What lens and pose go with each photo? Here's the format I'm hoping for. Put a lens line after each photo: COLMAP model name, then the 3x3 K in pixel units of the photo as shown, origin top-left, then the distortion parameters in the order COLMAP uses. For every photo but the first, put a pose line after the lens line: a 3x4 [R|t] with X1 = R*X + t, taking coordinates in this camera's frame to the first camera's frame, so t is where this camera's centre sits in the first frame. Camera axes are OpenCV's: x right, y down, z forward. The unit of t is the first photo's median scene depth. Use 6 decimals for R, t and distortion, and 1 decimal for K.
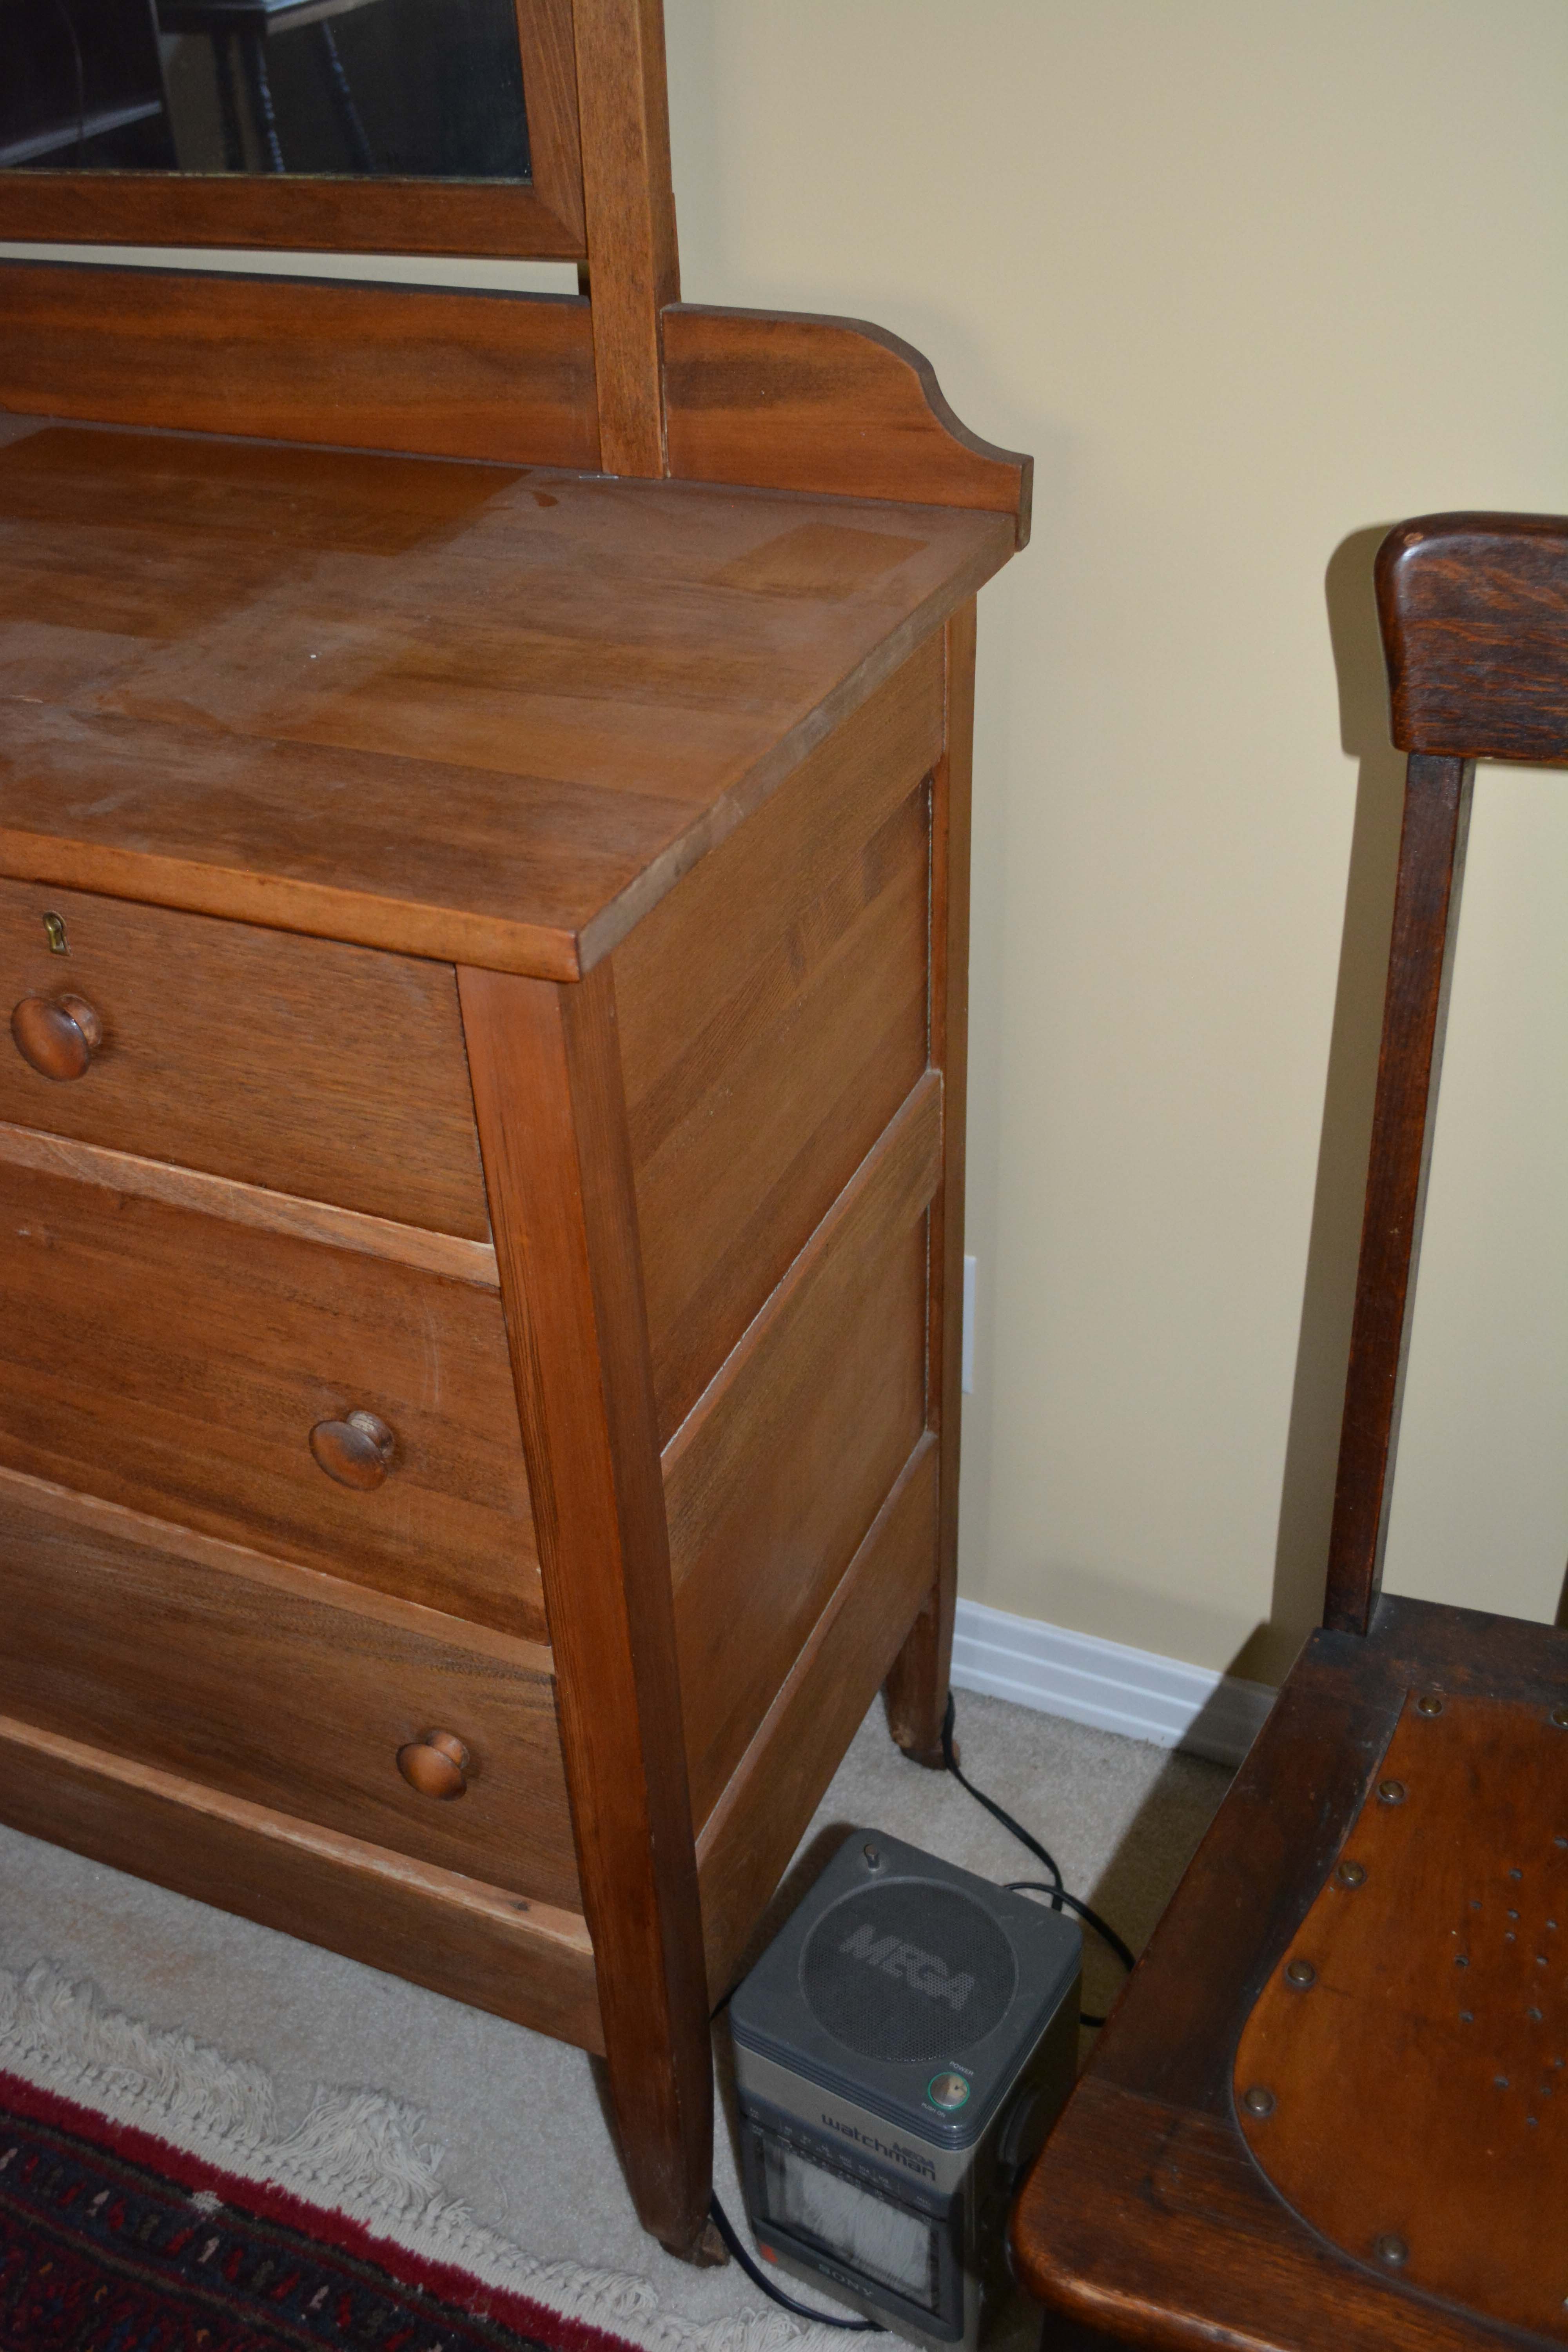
lens RADIAL K [[2199.1, 0, 784.0], [0, 2199.1, 1176.0], [0, 0, 1]] dist [-0.060186, 0.011774]
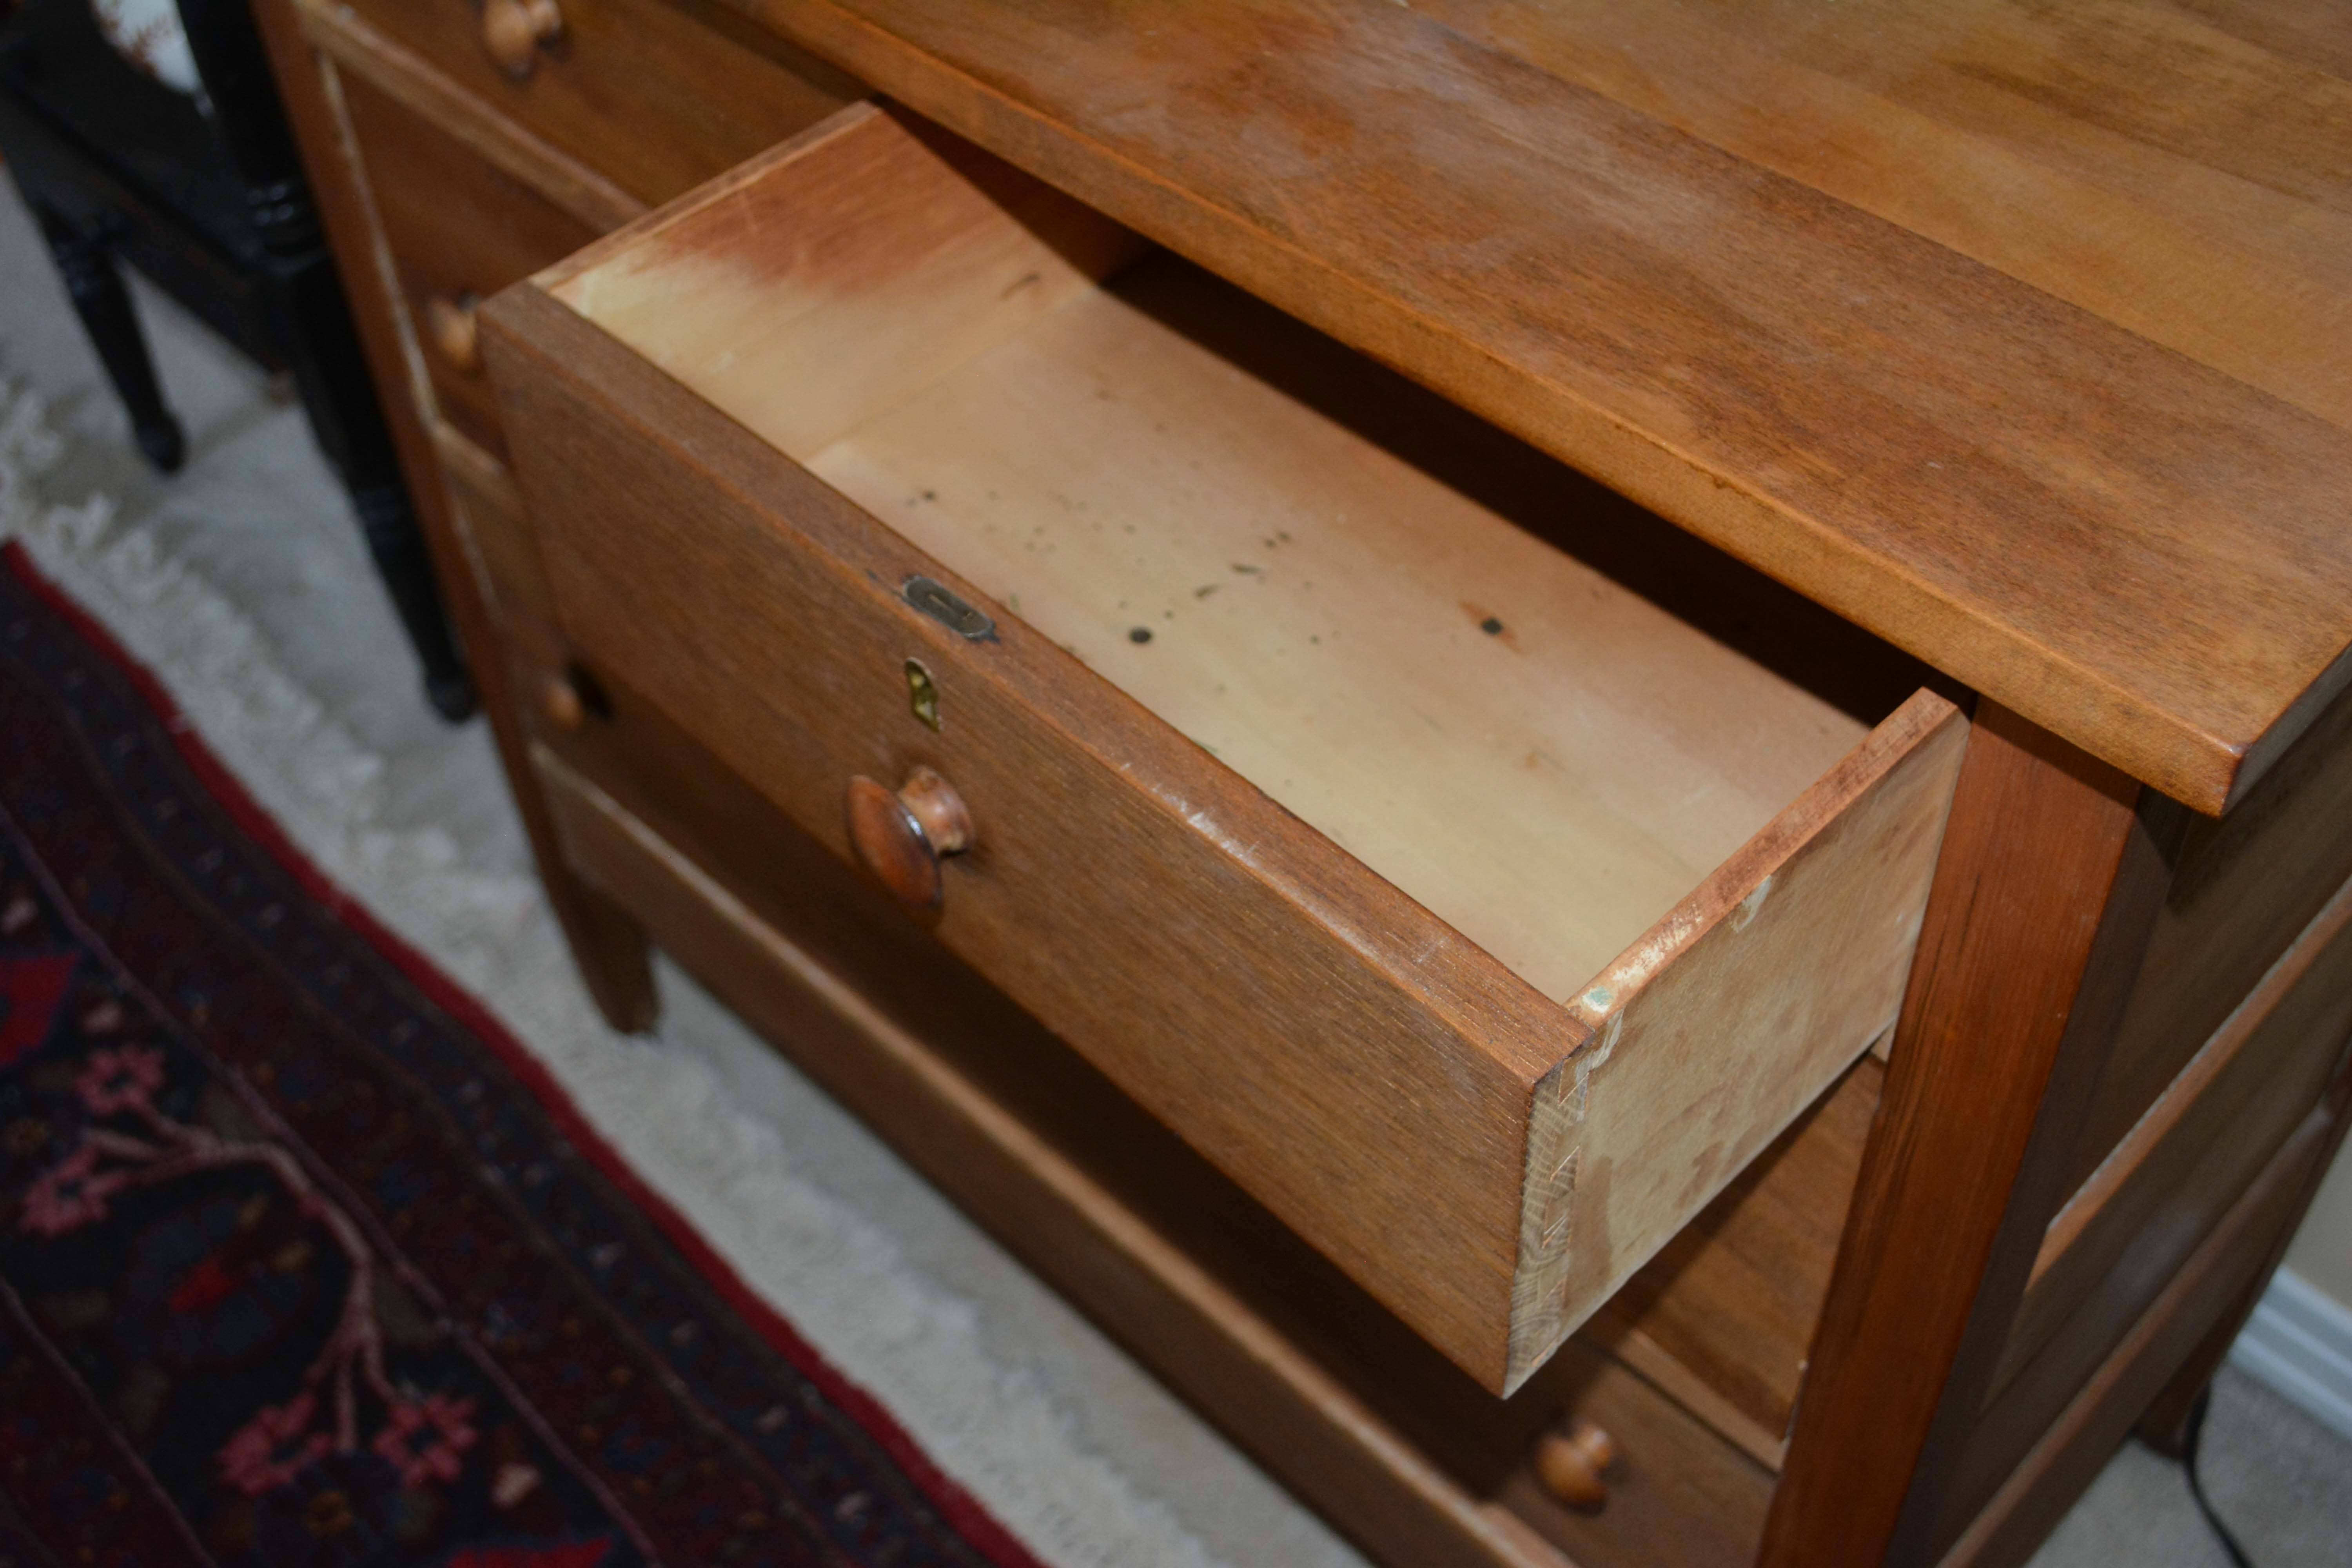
lens RADIAL K [[2530.6, 0, 1176.0], [0, 2530.6, 784.0], [0, 0, 1]] dist [-0.050289, -0.010441]
pose [[0.929732, 0.261639, -0.259121, -0.159580], [-0.196793, 0.947796, 0.250910, -0.185267], [0.311241, -0.182286, 0.932685, 0.249182]]
